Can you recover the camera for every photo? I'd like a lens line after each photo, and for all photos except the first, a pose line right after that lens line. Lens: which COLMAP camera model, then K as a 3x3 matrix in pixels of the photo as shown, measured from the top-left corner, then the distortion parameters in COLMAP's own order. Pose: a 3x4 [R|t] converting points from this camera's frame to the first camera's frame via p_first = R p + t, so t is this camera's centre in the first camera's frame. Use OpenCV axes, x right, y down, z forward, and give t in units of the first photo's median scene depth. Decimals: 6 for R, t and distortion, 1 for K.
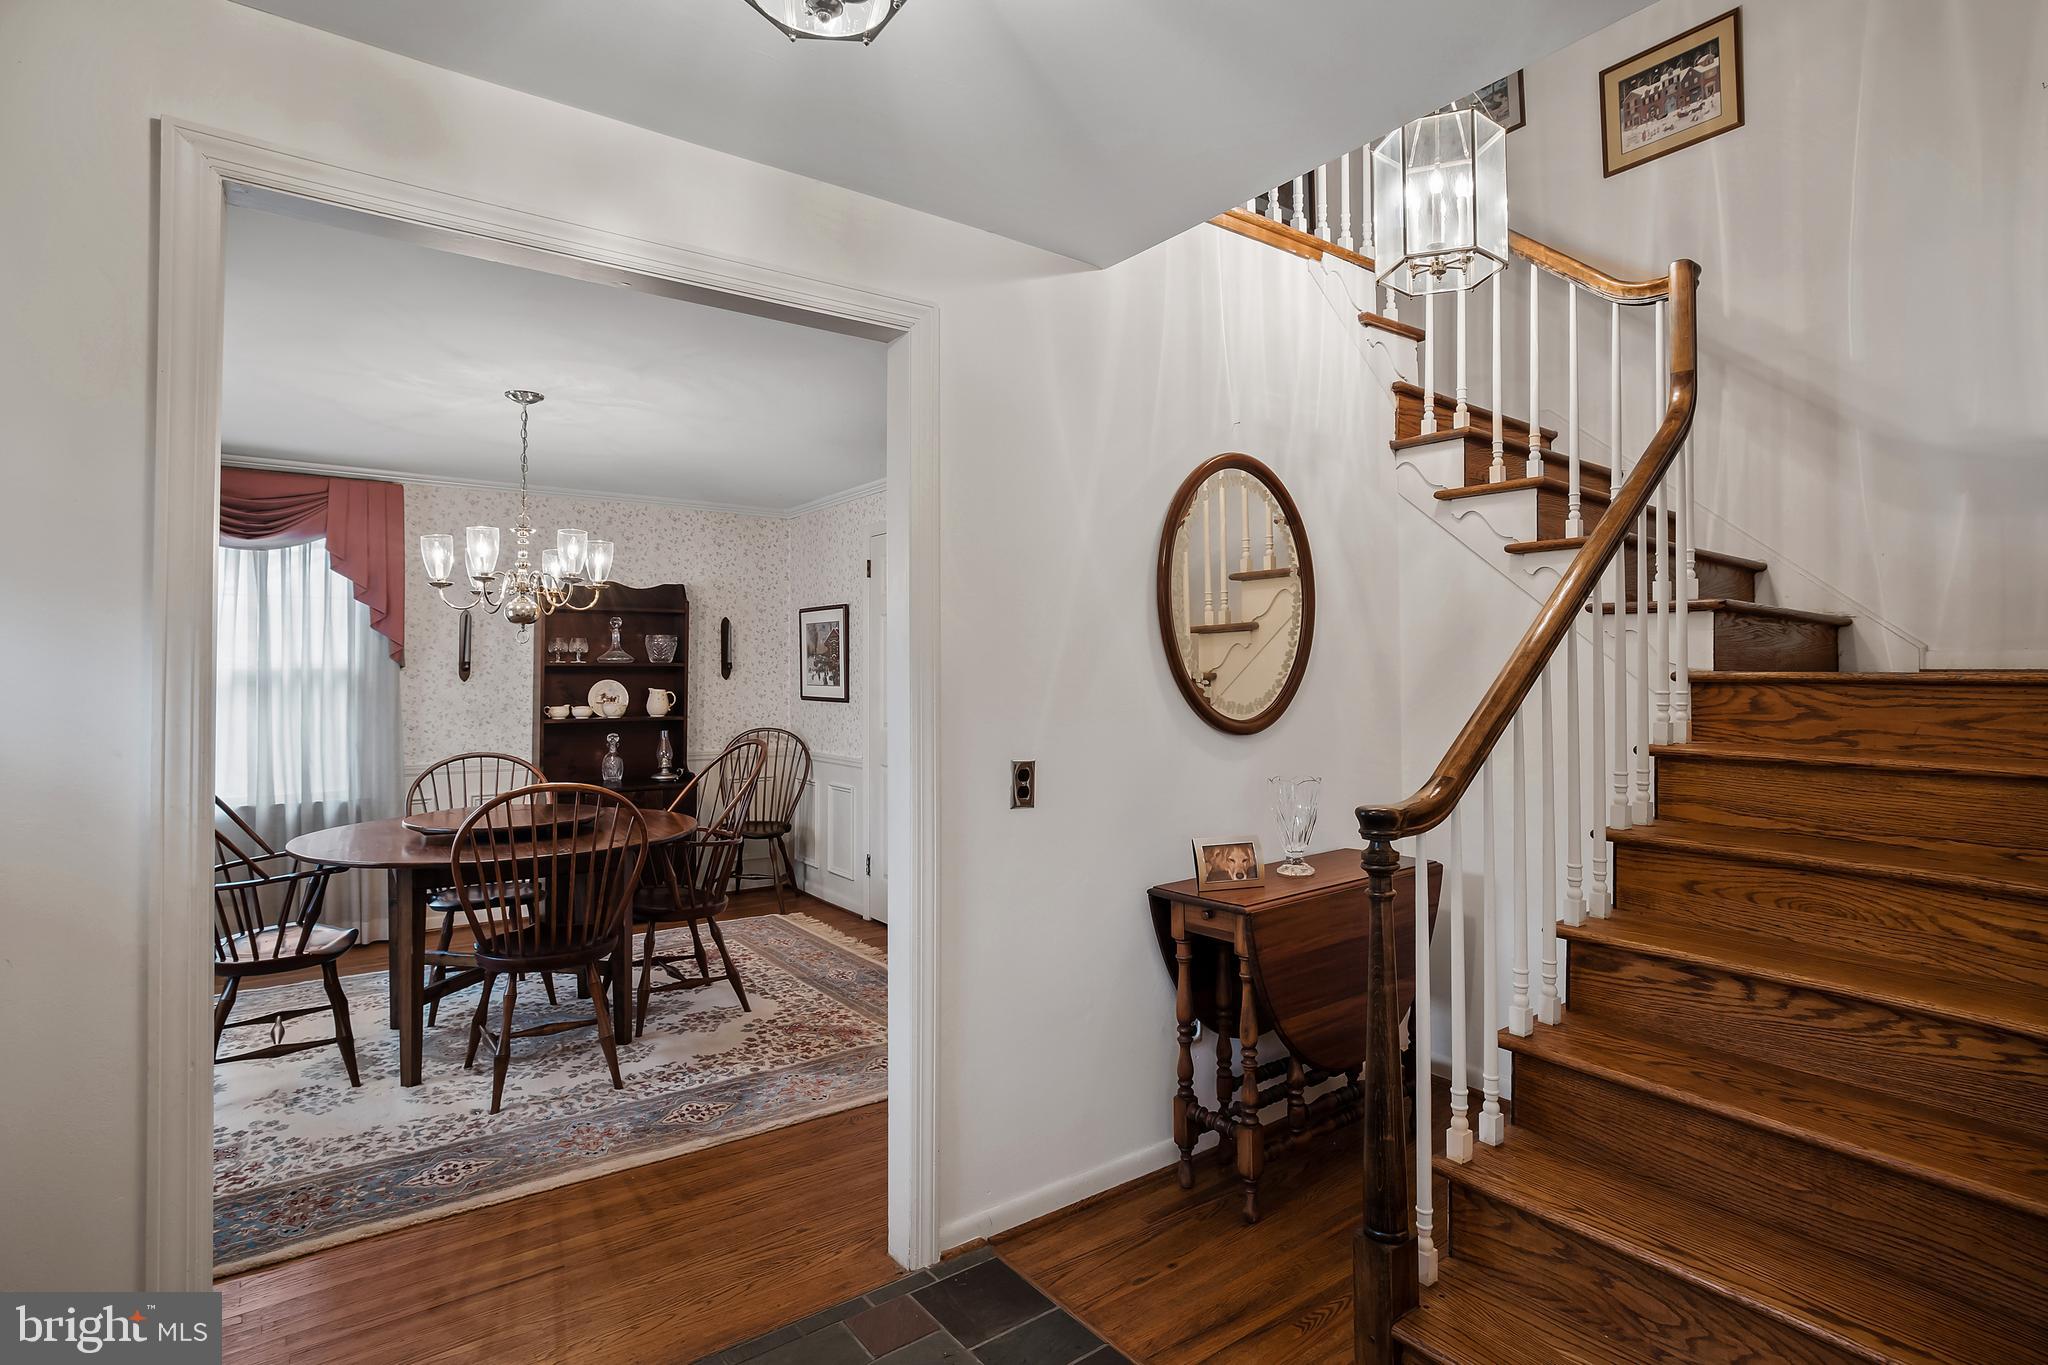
lens RADIAL K [[1026.3, 0, 1017.8], [0, 1026.3, 668.0], [0, 0, 1]] dist [-0.025607, 0.010443]
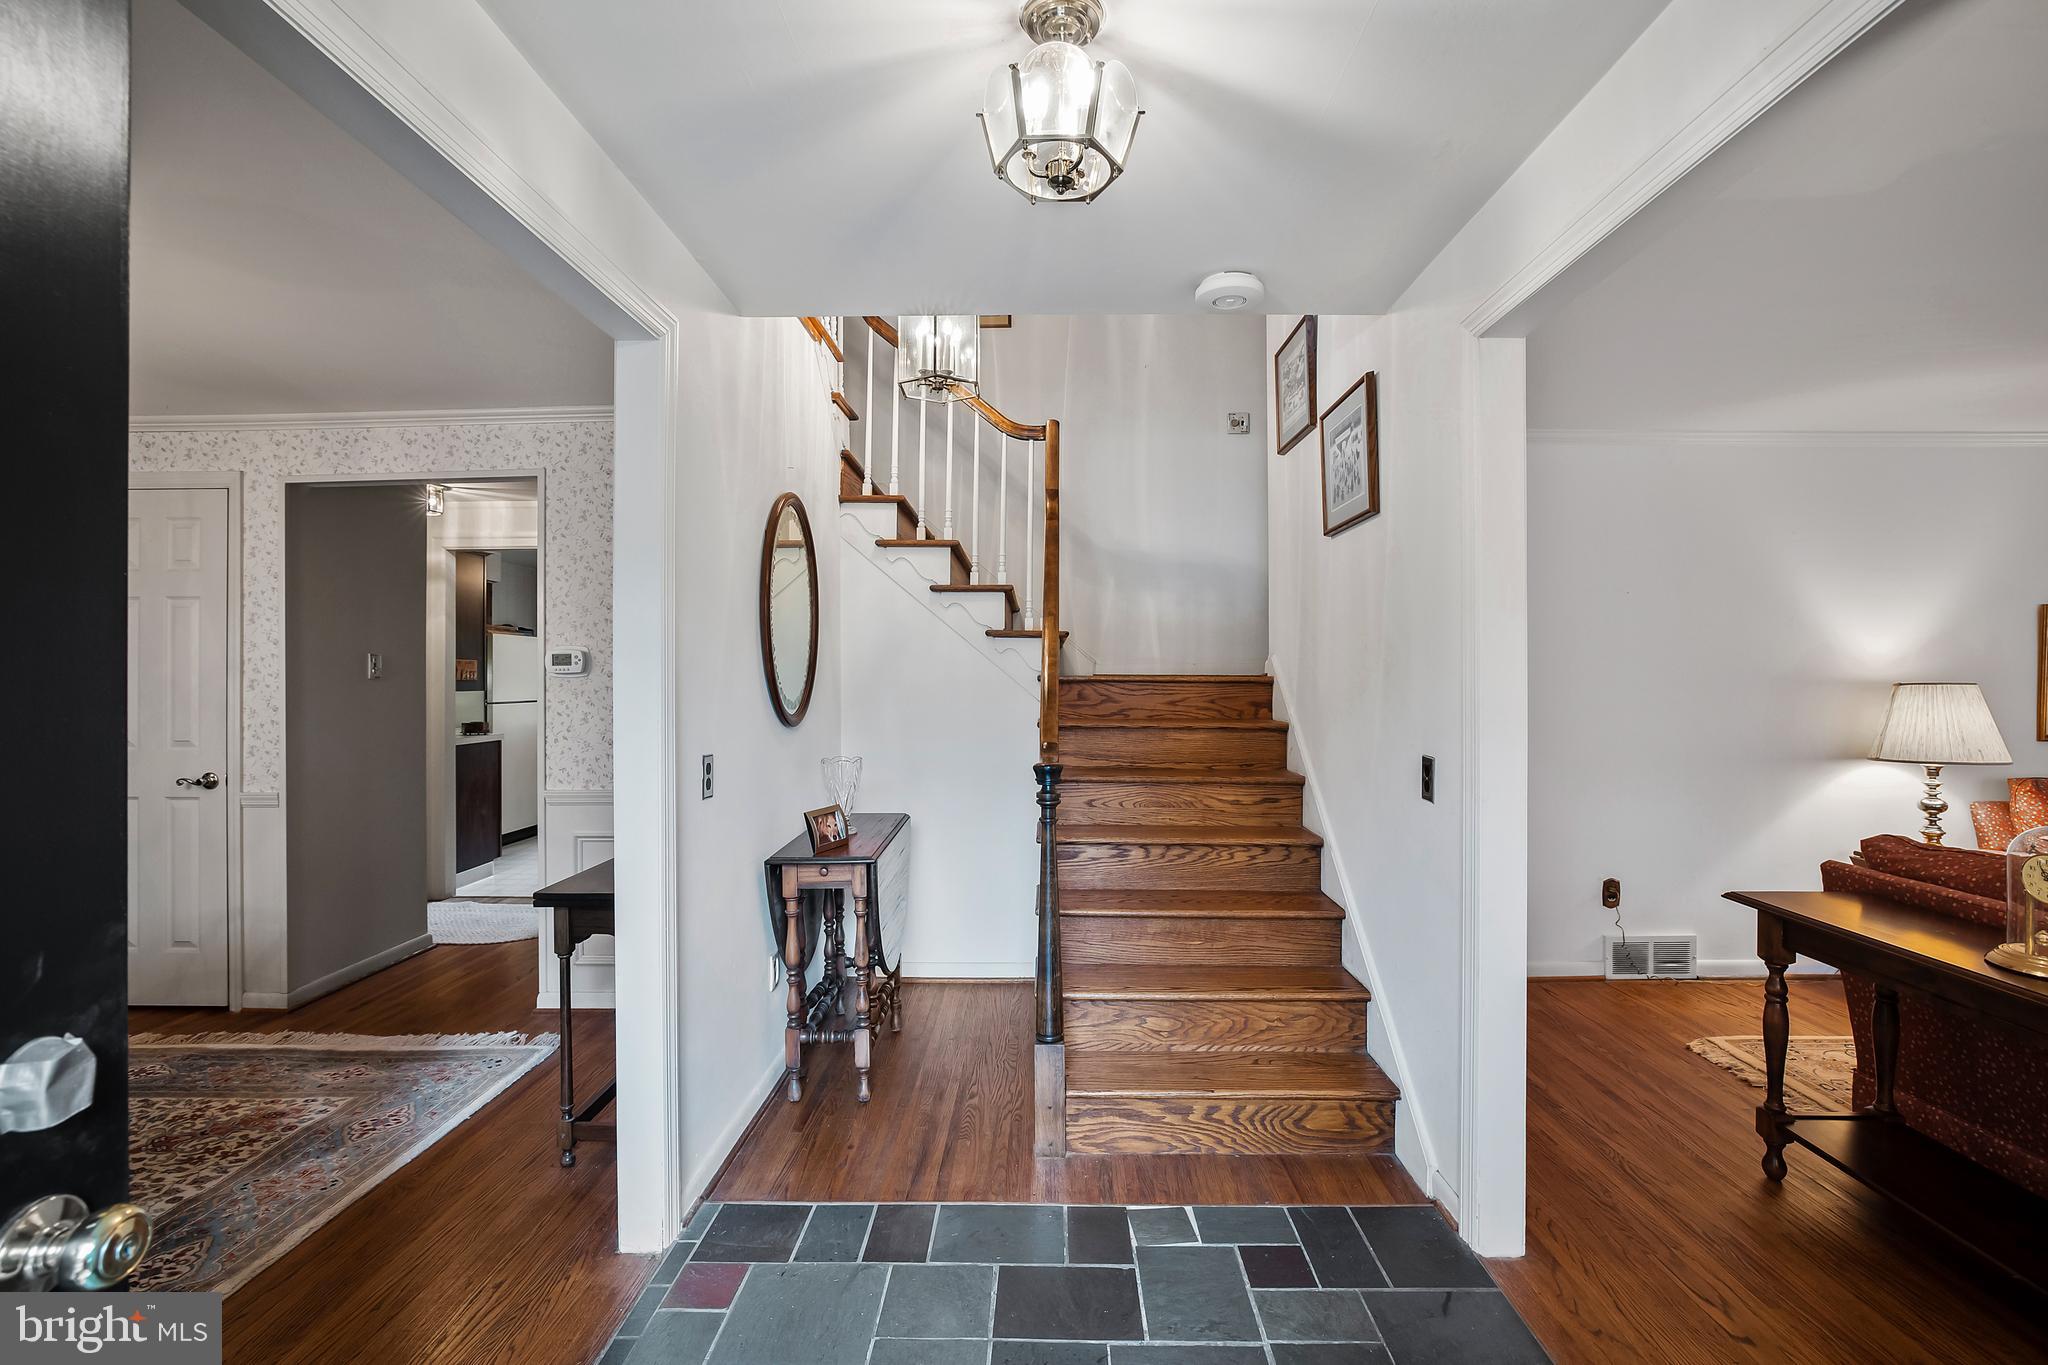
lens RADIAL K [[961.9, 0, 1010.3], [0, 961.9, 686.6], [0, 0, 1]] dist [-0.022343, 0.002859]
pose [[0.599964, -0.006132, 0.800004, -0.603834], [-0.007105, 0.999890, 0.012993, 0.001941], [-0.799996, -0.013479, 0.599854, 0.128671]]
